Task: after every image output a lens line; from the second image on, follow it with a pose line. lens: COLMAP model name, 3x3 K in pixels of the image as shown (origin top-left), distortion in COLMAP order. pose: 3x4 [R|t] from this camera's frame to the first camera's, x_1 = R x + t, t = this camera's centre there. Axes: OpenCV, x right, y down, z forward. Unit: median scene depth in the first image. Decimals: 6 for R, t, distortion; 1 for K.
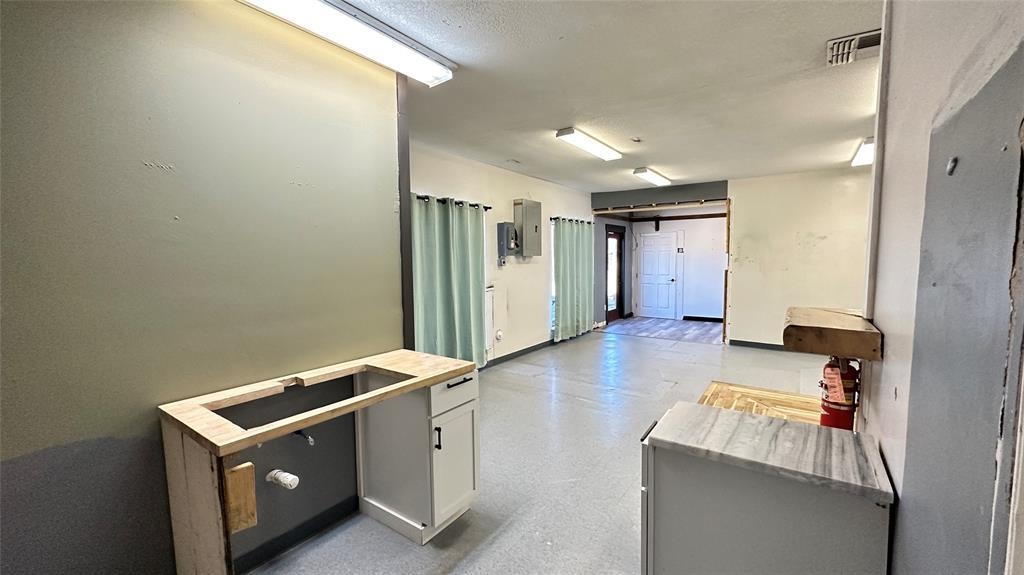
lens RADIAL K [[409.7, 0, 513.9], [0, 409.7, 287.1], [0, 0, 1]] dist [-0.002904, -0.000075]
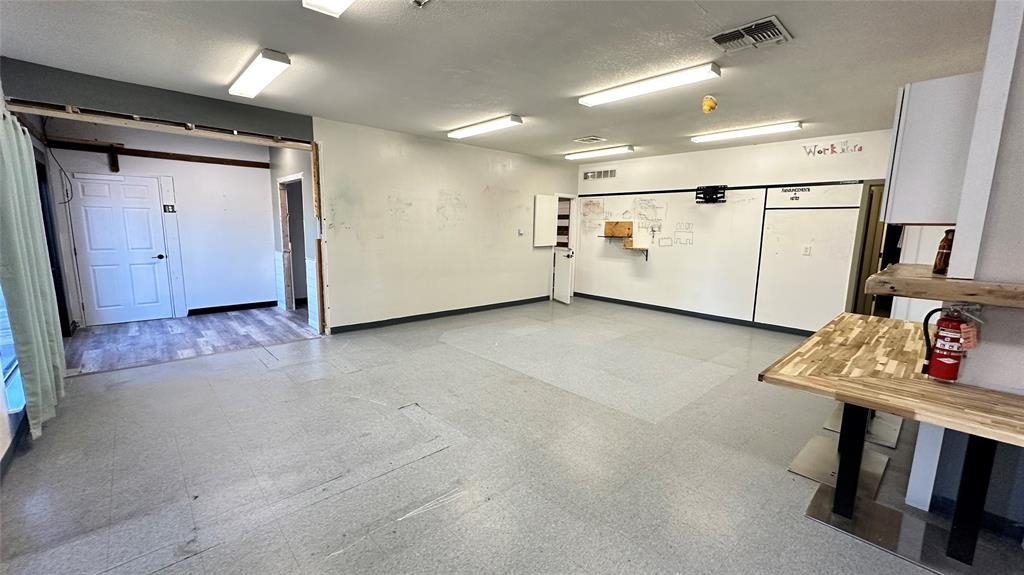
lens RADIAL K [[409.7, 0, 511.2], [0, 409.7, 287.9], [0, 0, 1]] dist [-0.002904, -0.000075]
pose [[0.210948, -0.132005, 0.968543, -0.109183], [0.051234, 0.990971, 0.123903, -0.019759], [-0.976154, 0.023485, 0.215806, 0.351576]]
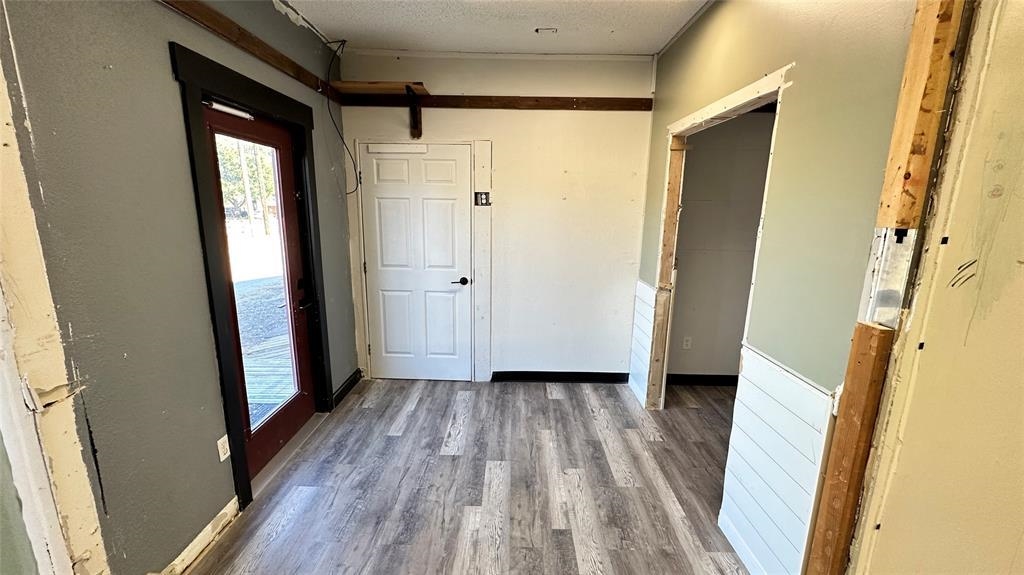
lens RADIAL K [[409.7, 0, 511.3], [0, 409.7, 288.5], [0, 0, 1]] dist [-0.002904, -0.000075]
pose [[0.823842, -0.088383, 0.559886, 0.219863], [0.016489, 0.991087, 0.132188, -0.058862], [-0.566579, -0.099670, 0.817957, 0.684097]]
